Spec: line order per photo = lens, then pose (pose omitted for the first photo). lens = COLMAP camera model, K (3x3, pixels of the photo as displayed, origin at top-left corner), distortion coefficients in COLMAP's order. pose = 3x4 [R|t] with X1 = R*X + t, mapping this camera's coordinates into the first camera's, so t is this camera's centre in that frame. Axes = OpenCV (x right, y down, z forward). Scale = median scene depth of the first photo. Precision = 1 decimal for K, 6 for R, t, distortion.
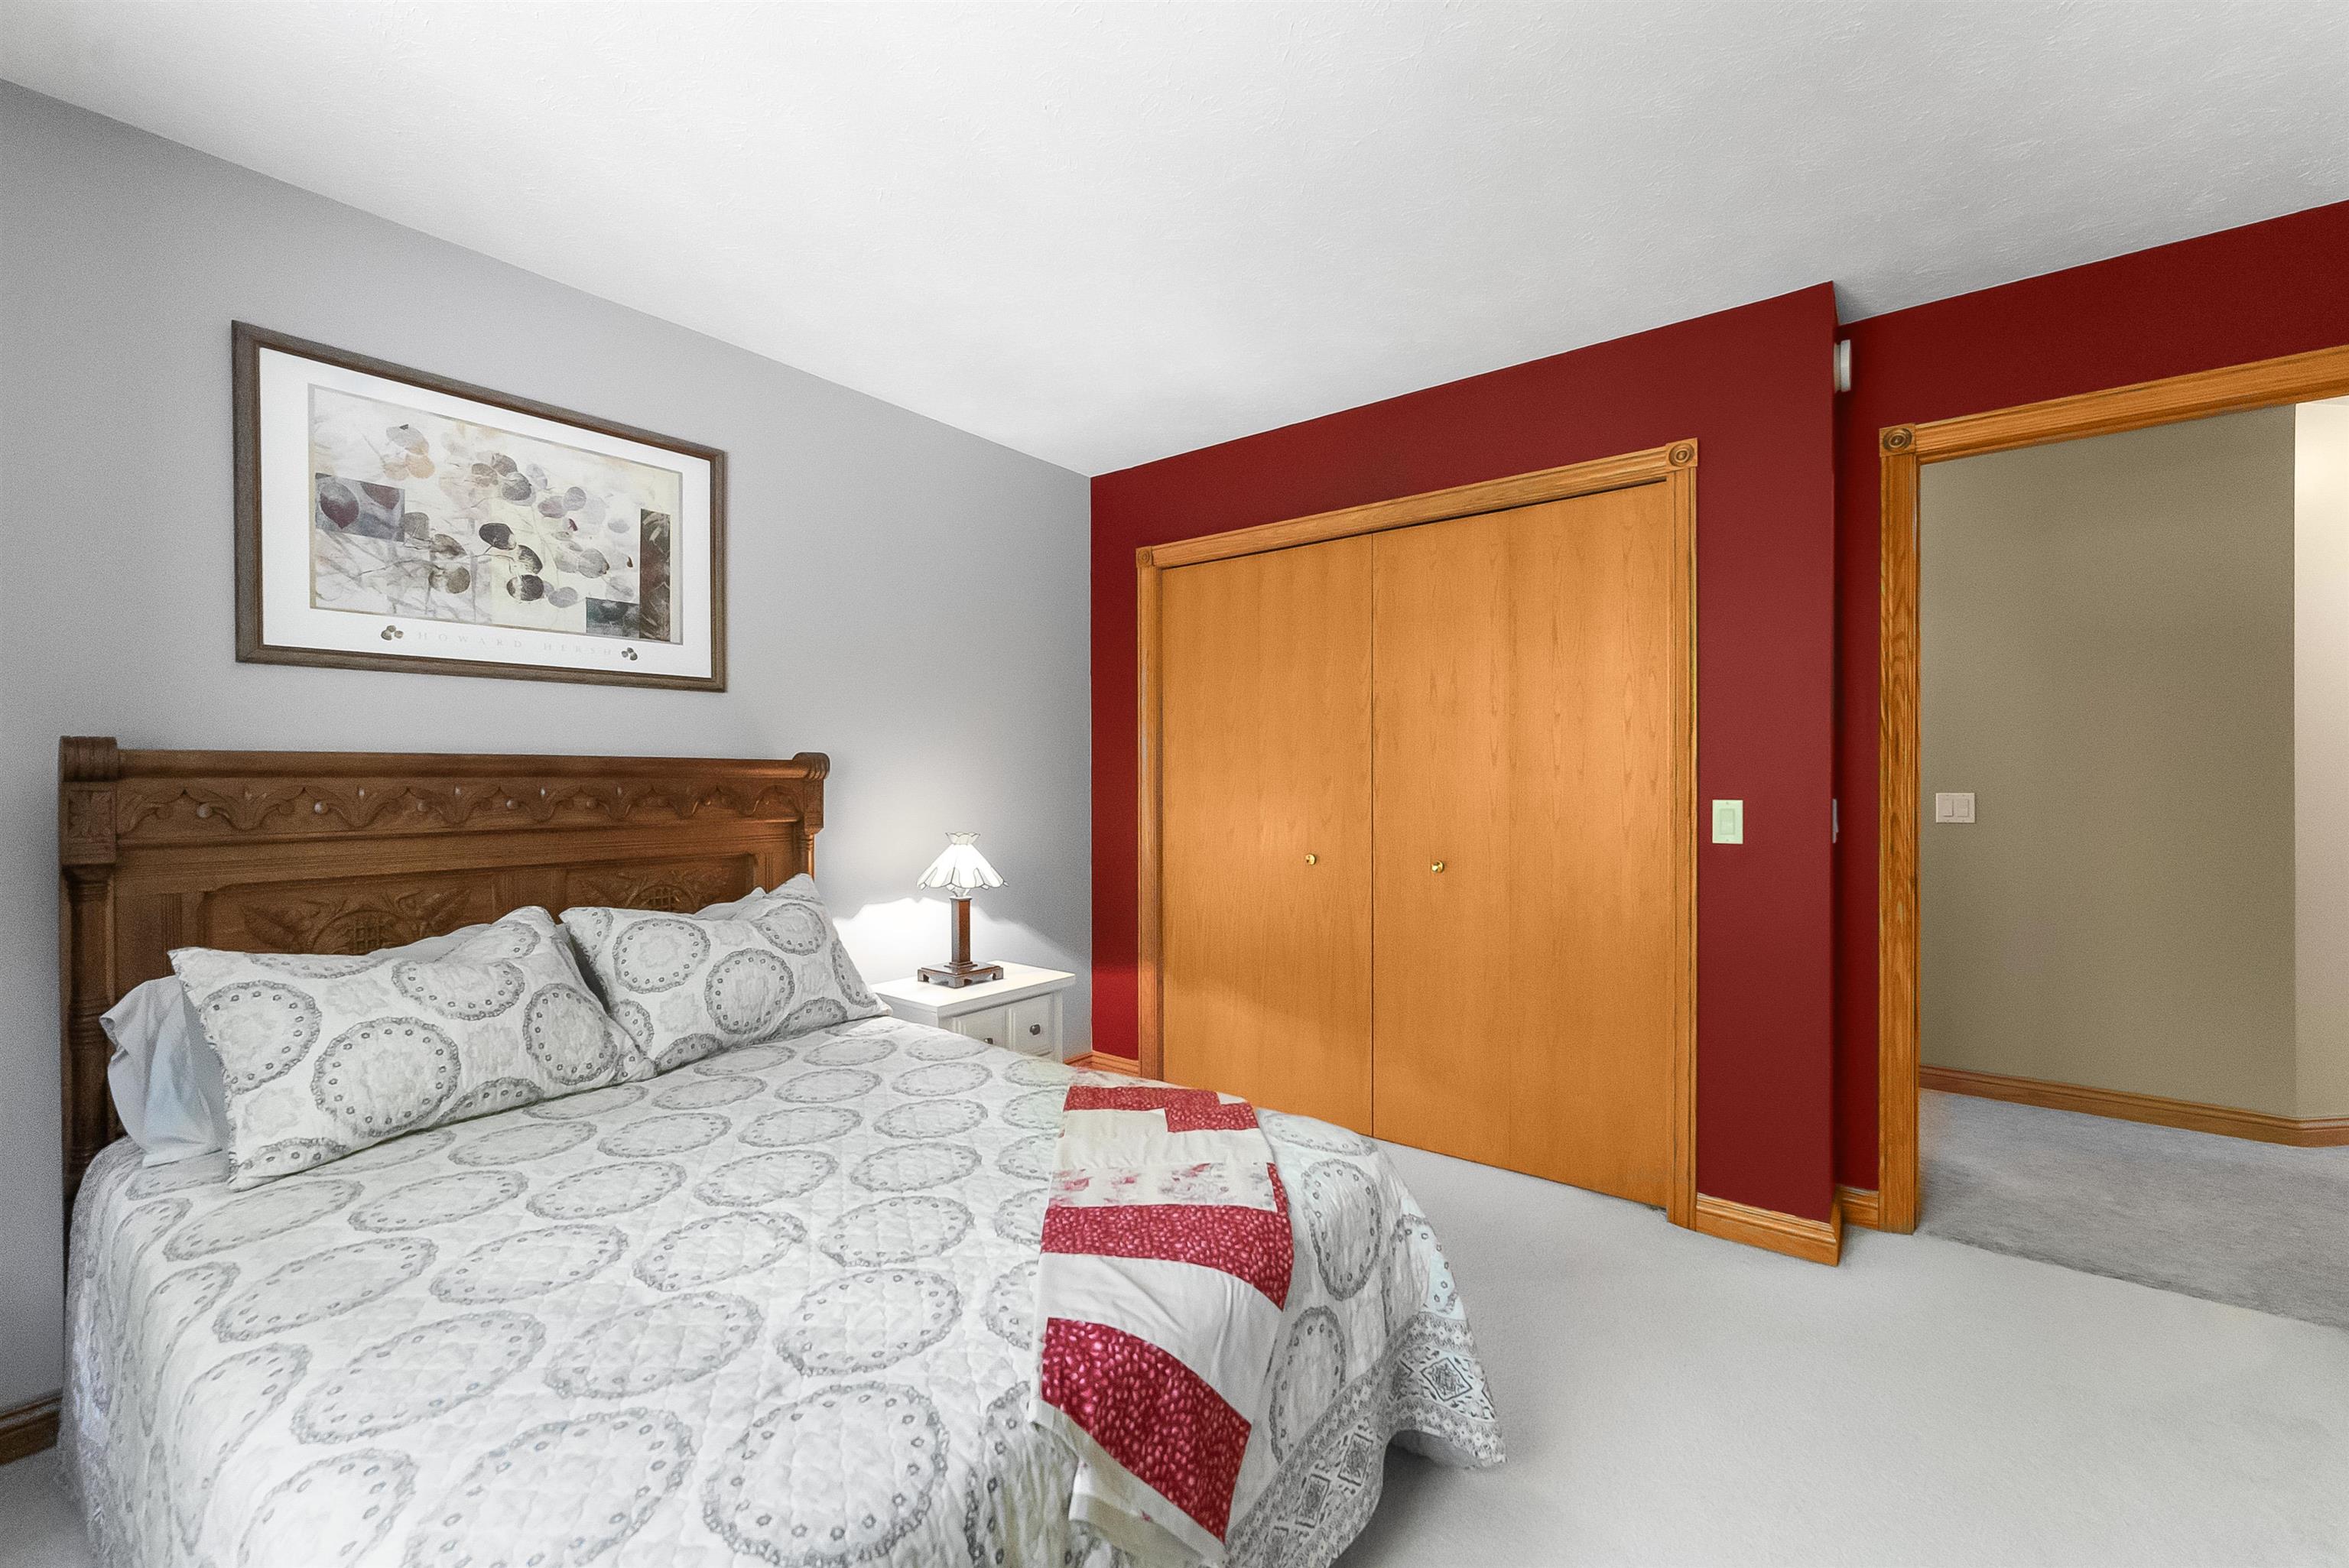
lens RADIAL K [[957.8, 0, 1176.0], [0, 957.8, 781.4], [0, 0, 1]] dist [-0.002009, 0.000019]
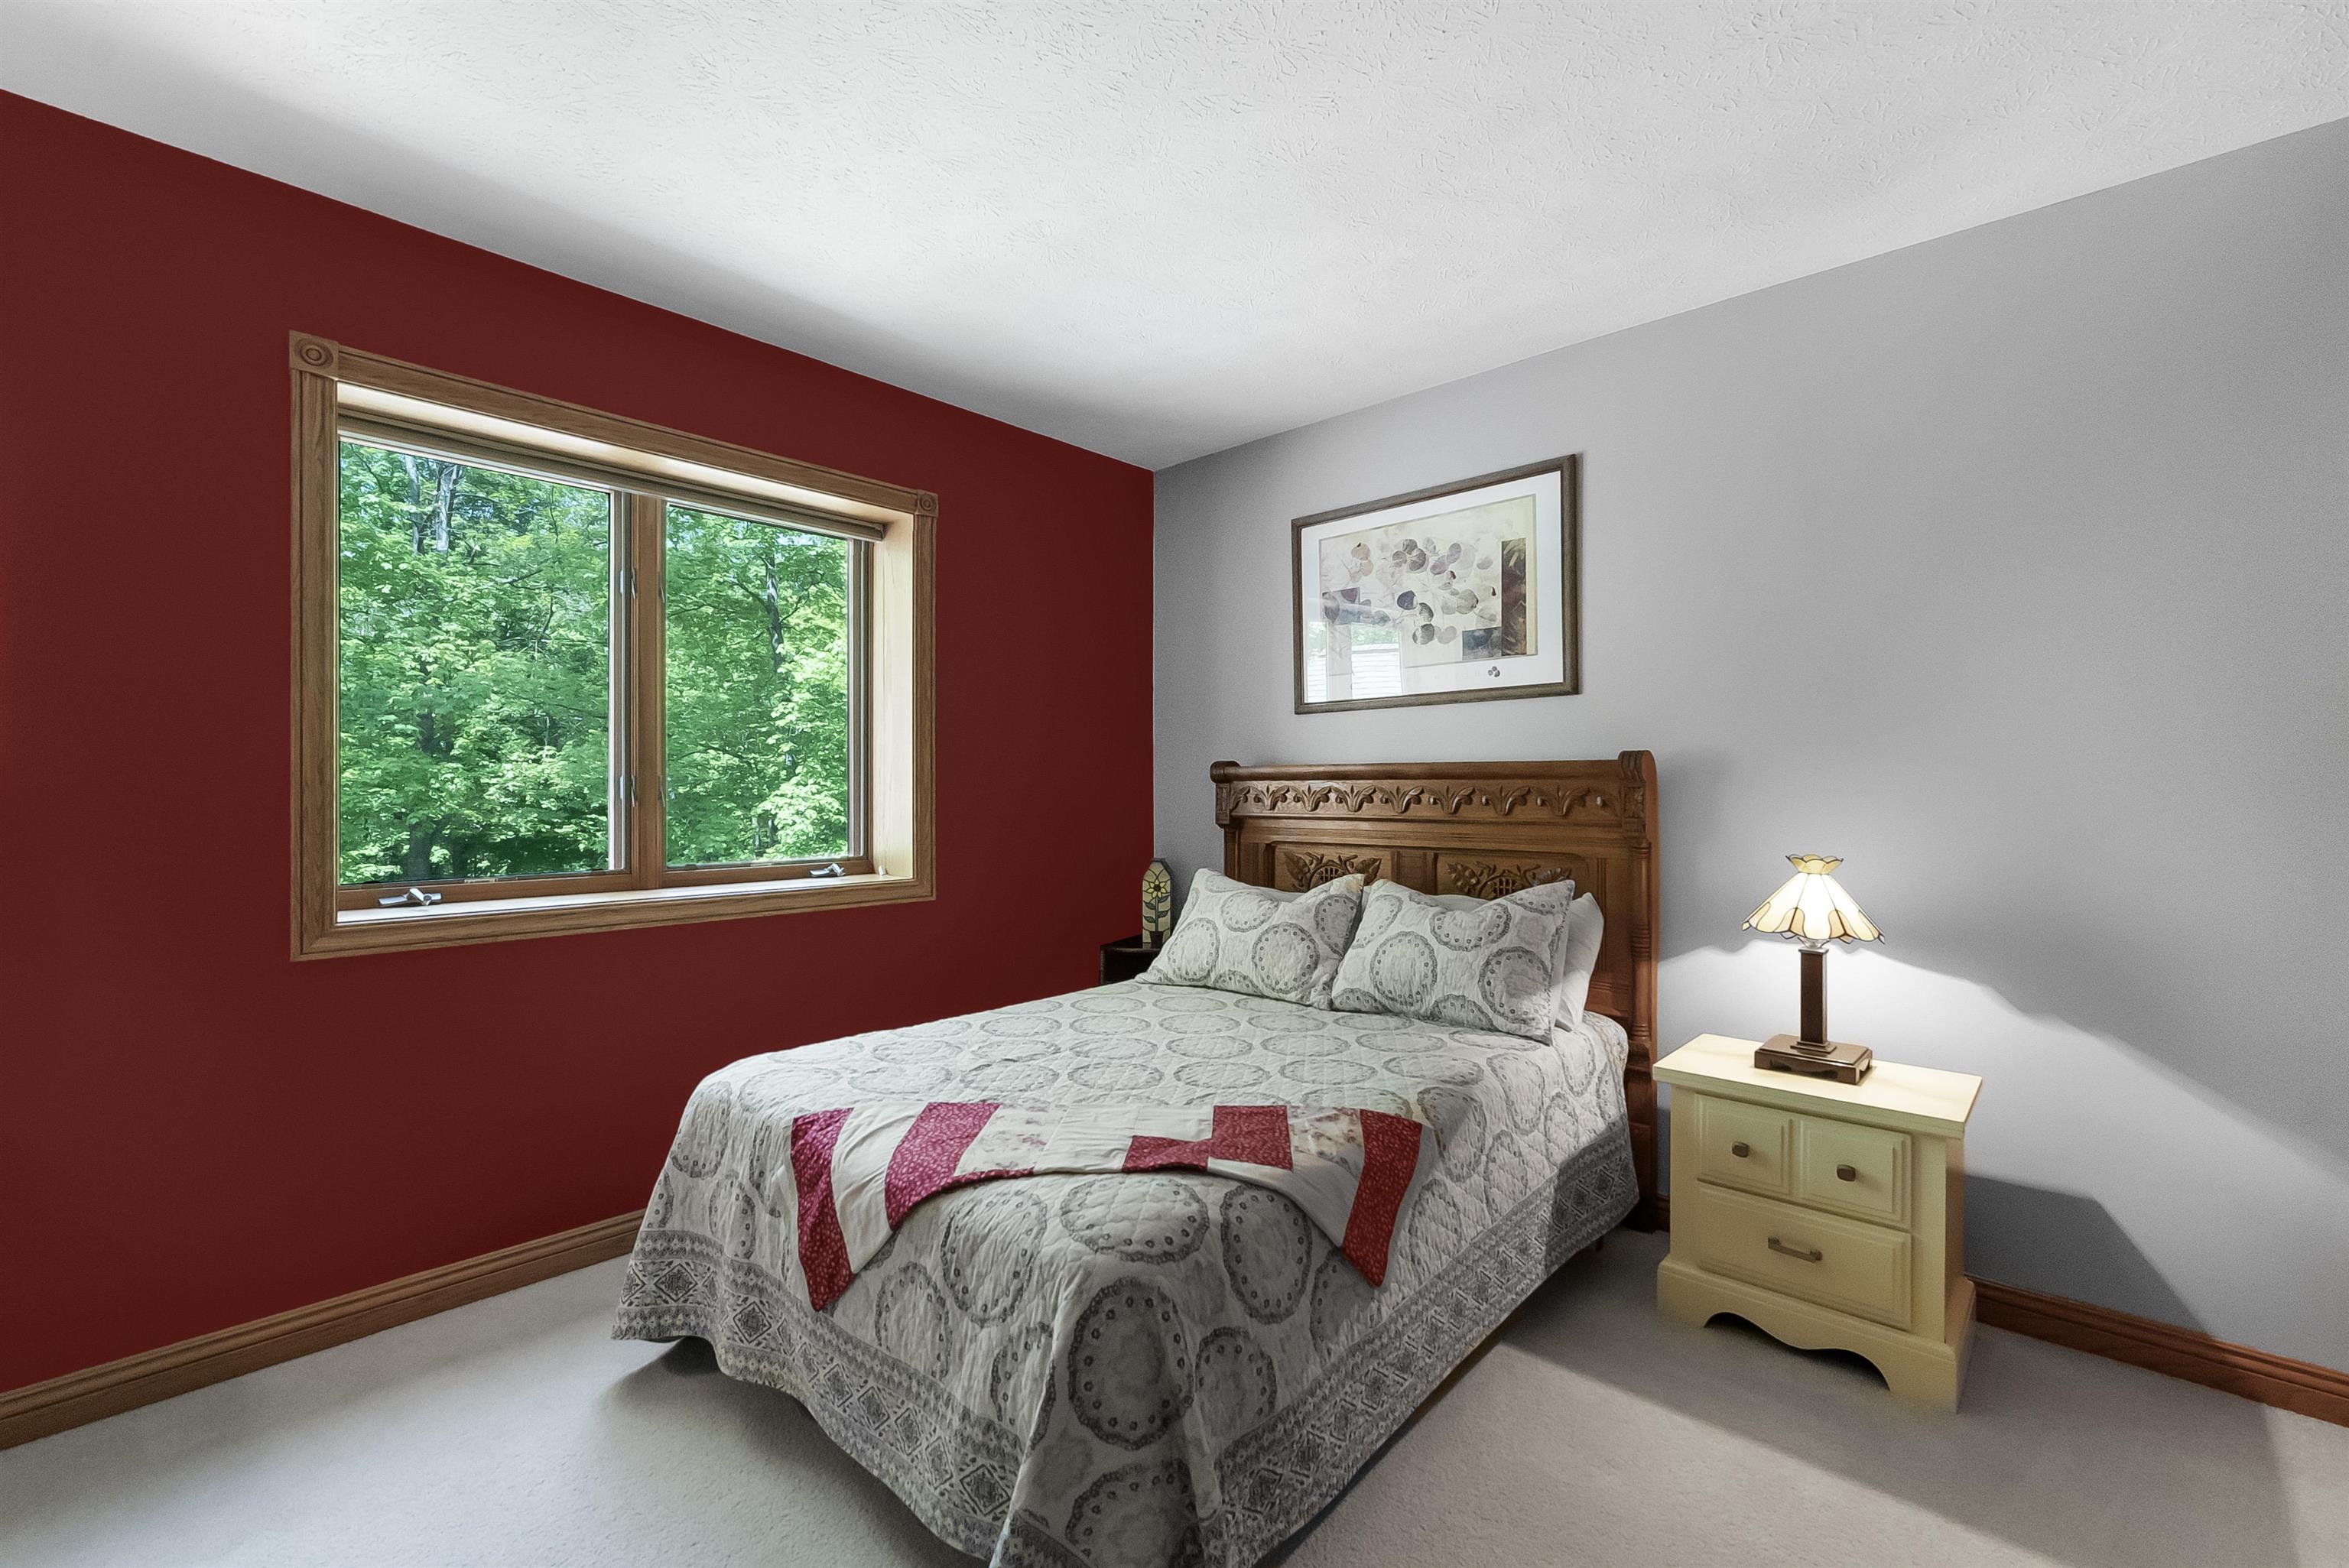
lens RADIAL K [[1002.5, 0, 1178.1], [0, 1002.5, 785.2], [0, 0, 1]] dist [0.002152, 0.000059]
pose [[-0.089126, 0.005202, -0.996007, 0.707744], [0.001847, 0.999986, 0.005058, -0.004229], [0.996019, -0.001389, -0.089135, 0.780632]]
